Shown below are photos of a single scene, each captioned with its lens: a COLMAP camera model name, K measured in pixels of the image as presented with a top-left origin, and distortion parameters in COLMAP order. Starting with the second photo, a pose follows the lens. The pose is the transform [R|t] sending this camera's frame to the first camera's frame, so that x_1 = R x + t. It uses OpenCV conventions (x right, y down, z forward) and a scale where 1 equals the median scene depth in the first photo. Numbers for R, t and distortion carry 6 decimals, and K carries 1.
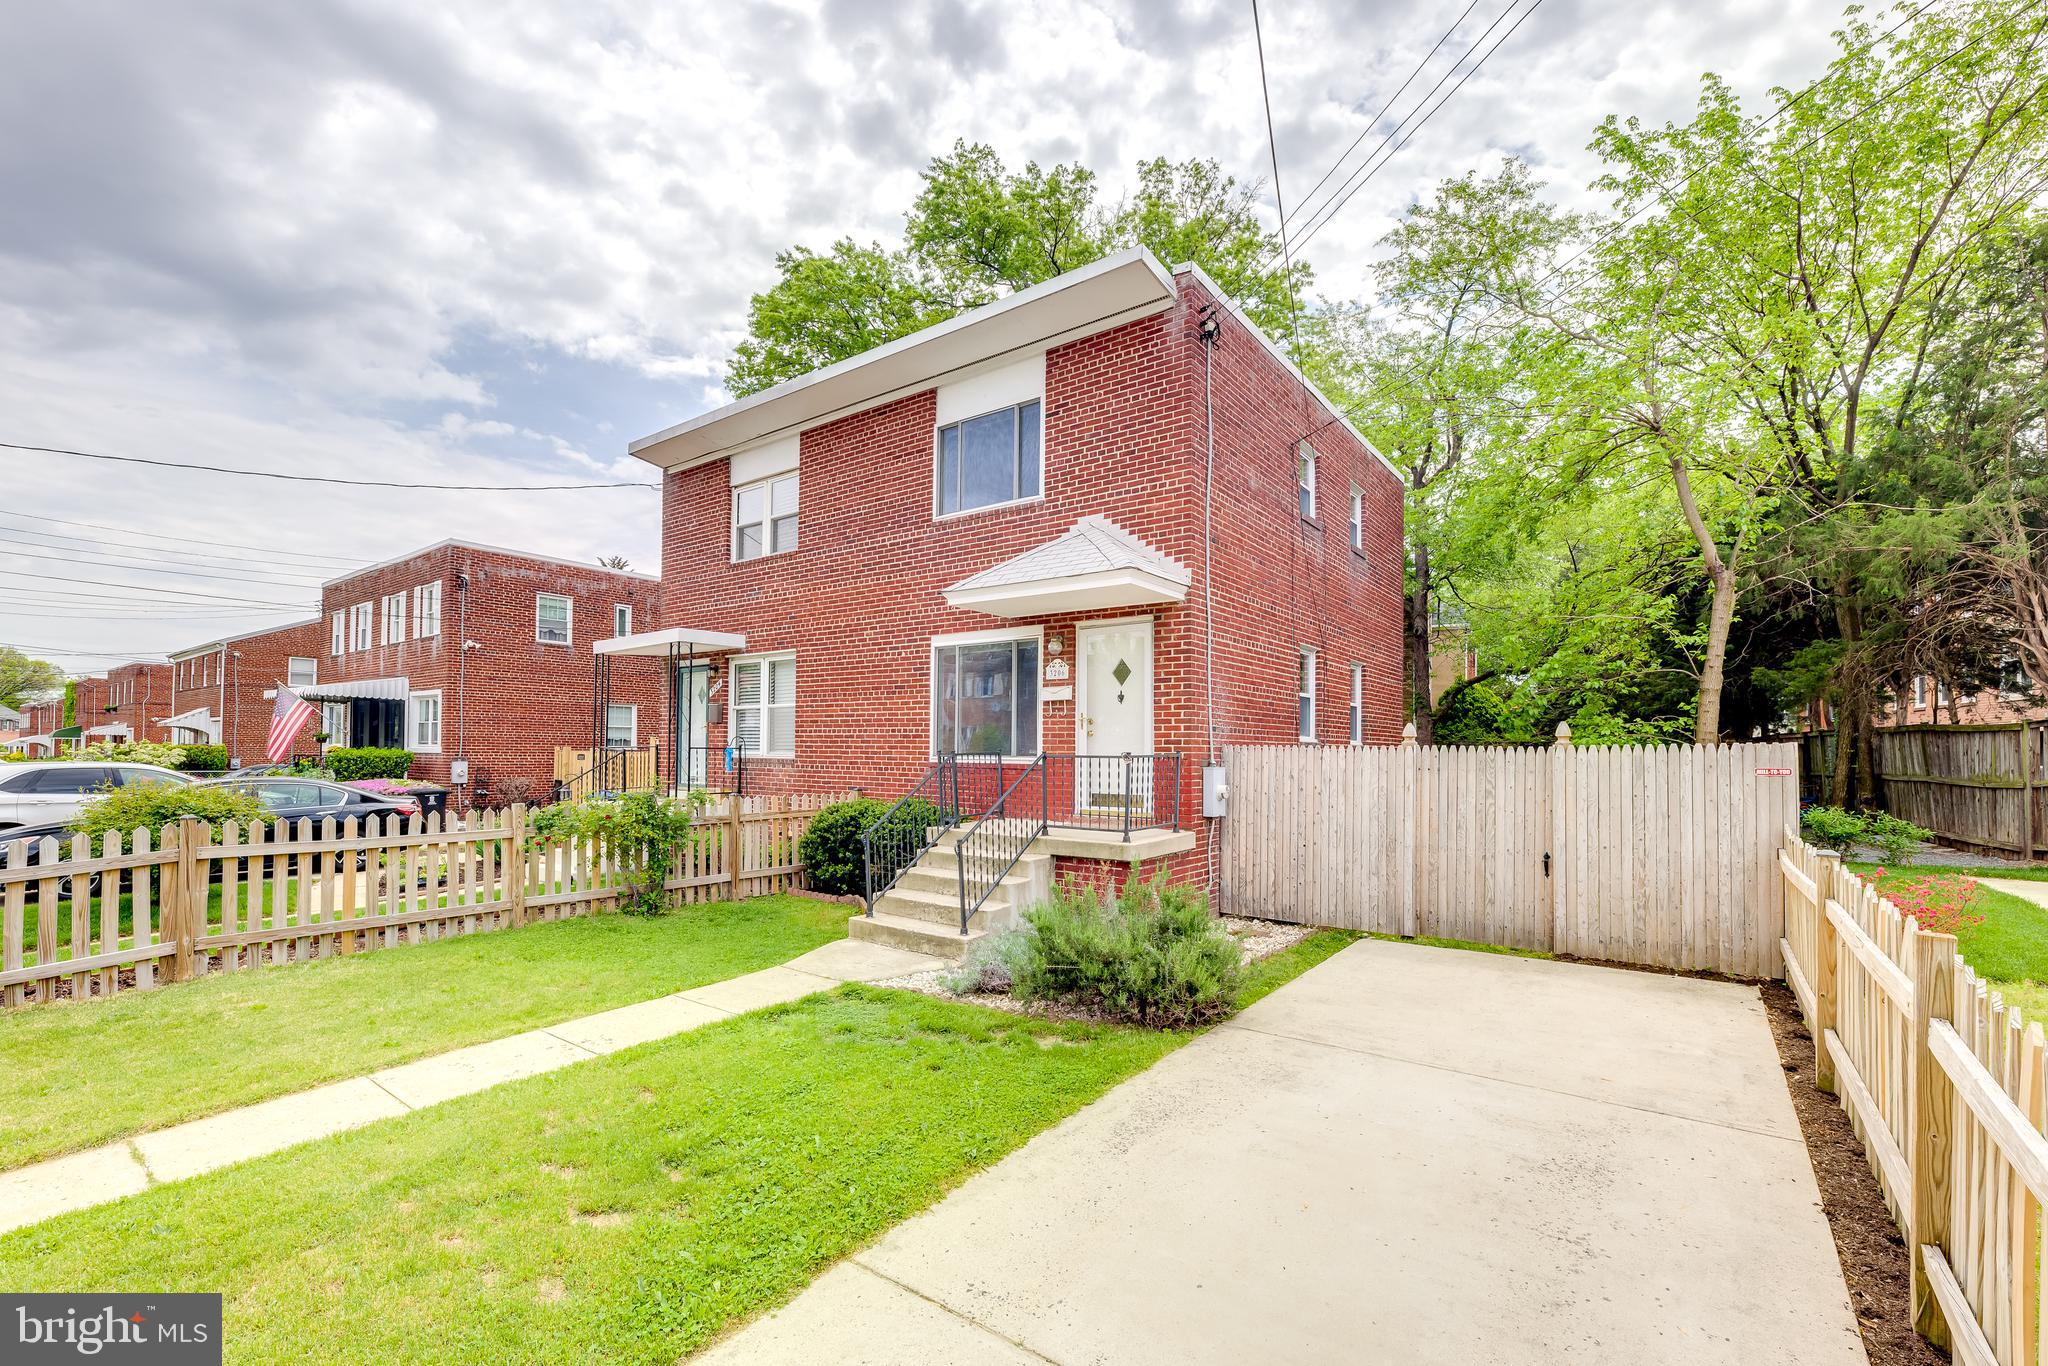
lens RADIAL K [[899.8, 0, 998.3], [0, 899.8, 736.3], [0, 0, 1]] dist [-0.000455, 0.000126]
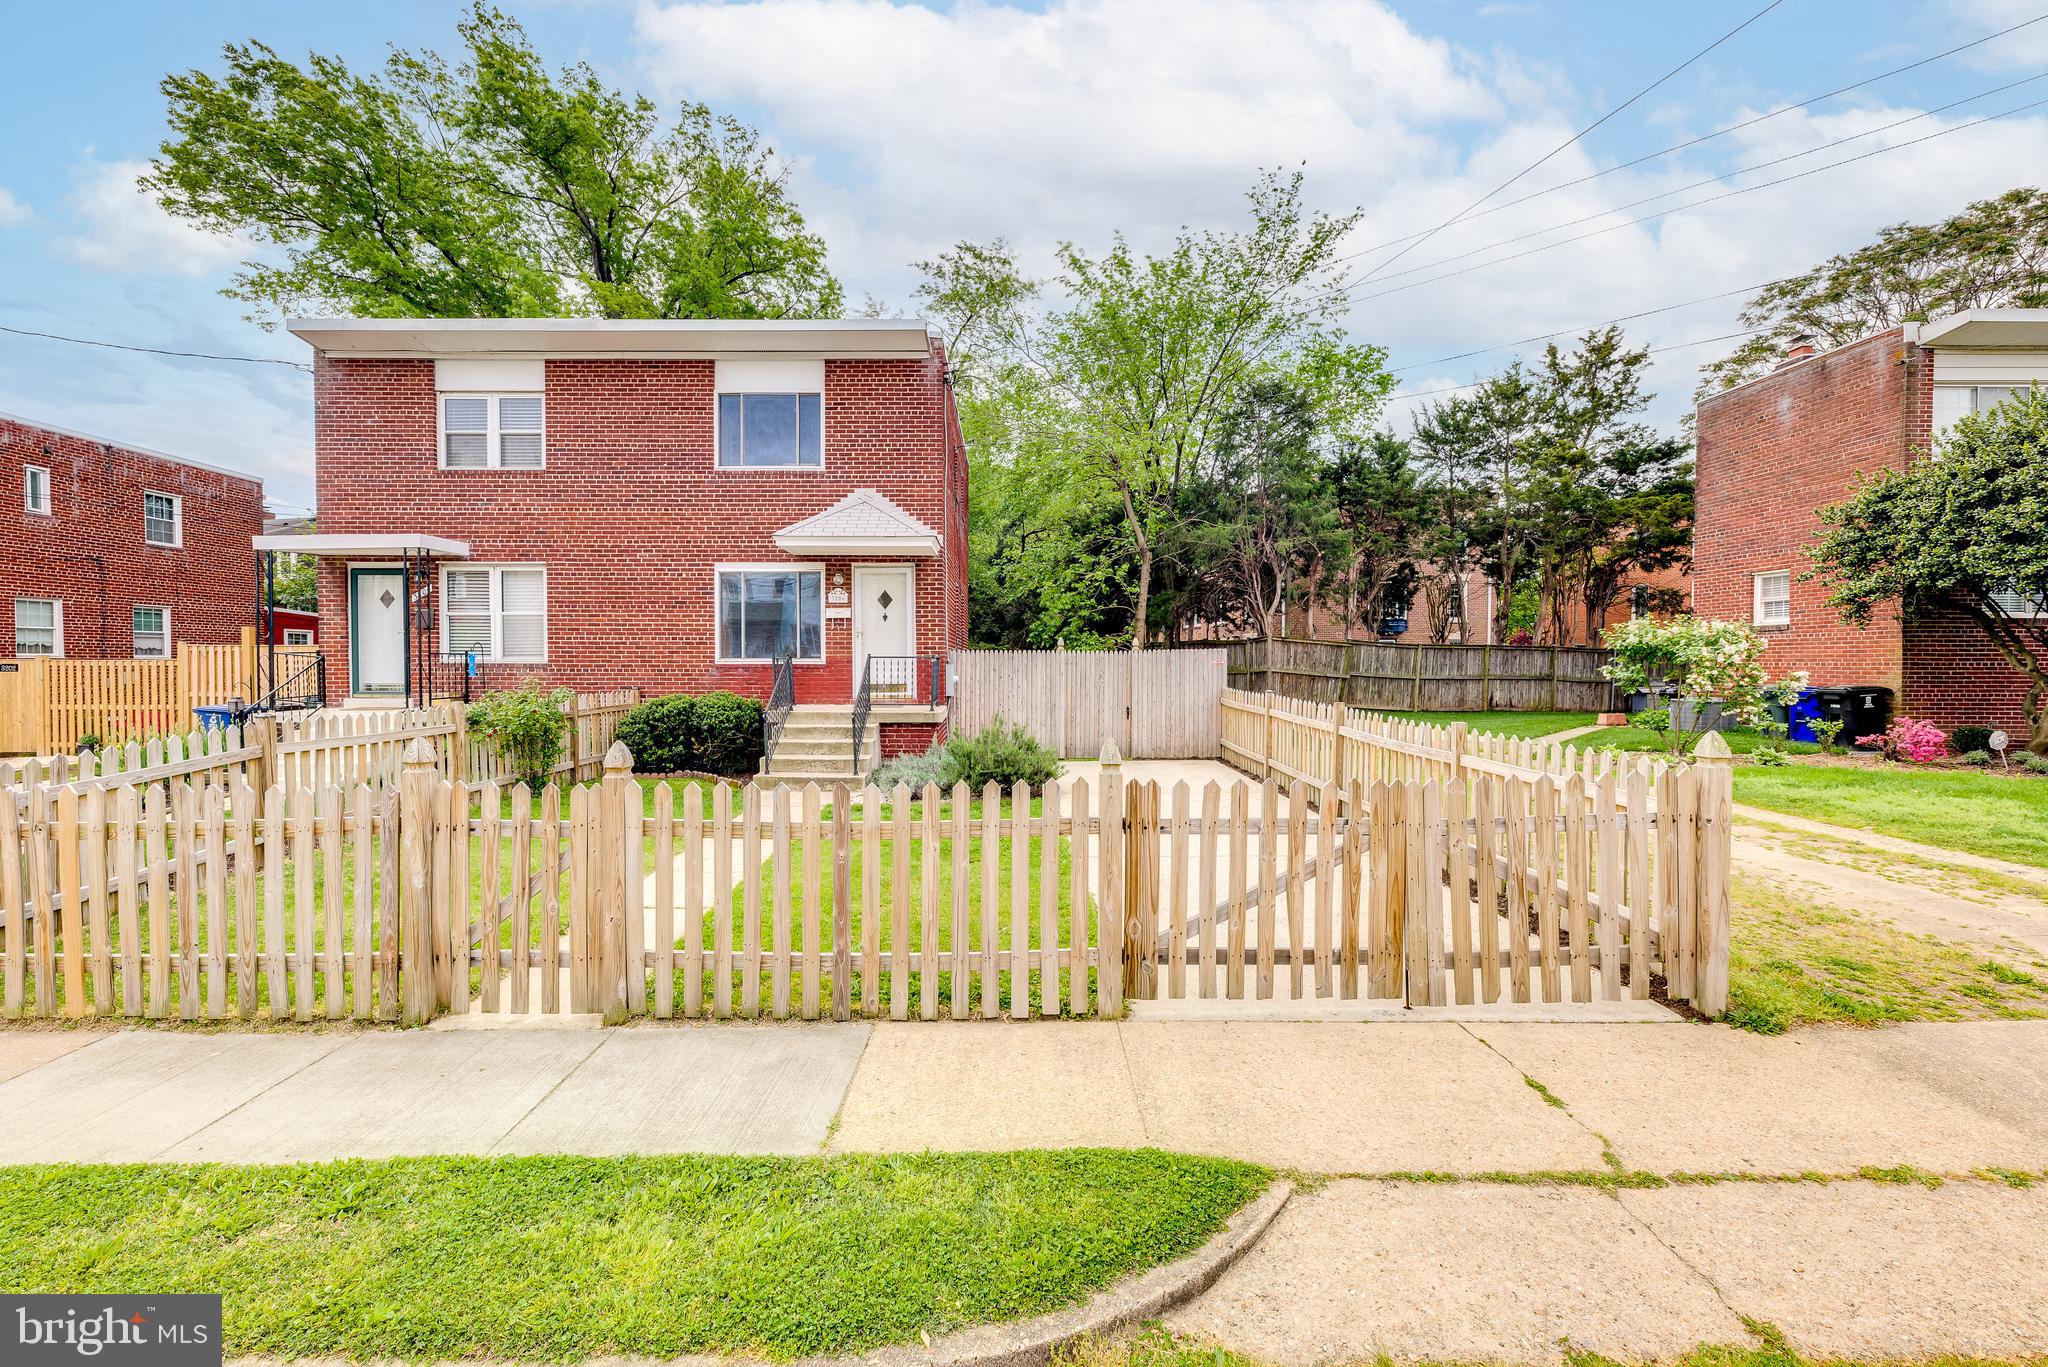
lens RADIAL K [[844.1, 0, 1033.6], [0, 844.1, 688.9], [0, 0, 1]] dist [0.000883, -0.000227]
pose [[0.784935, -0.027205, 0.618980, -0.464592], [-0.004797, 0.998739, 0.049979, 0.002696], [-0.619559, -0.042199, 0.783815, -0.198615]]
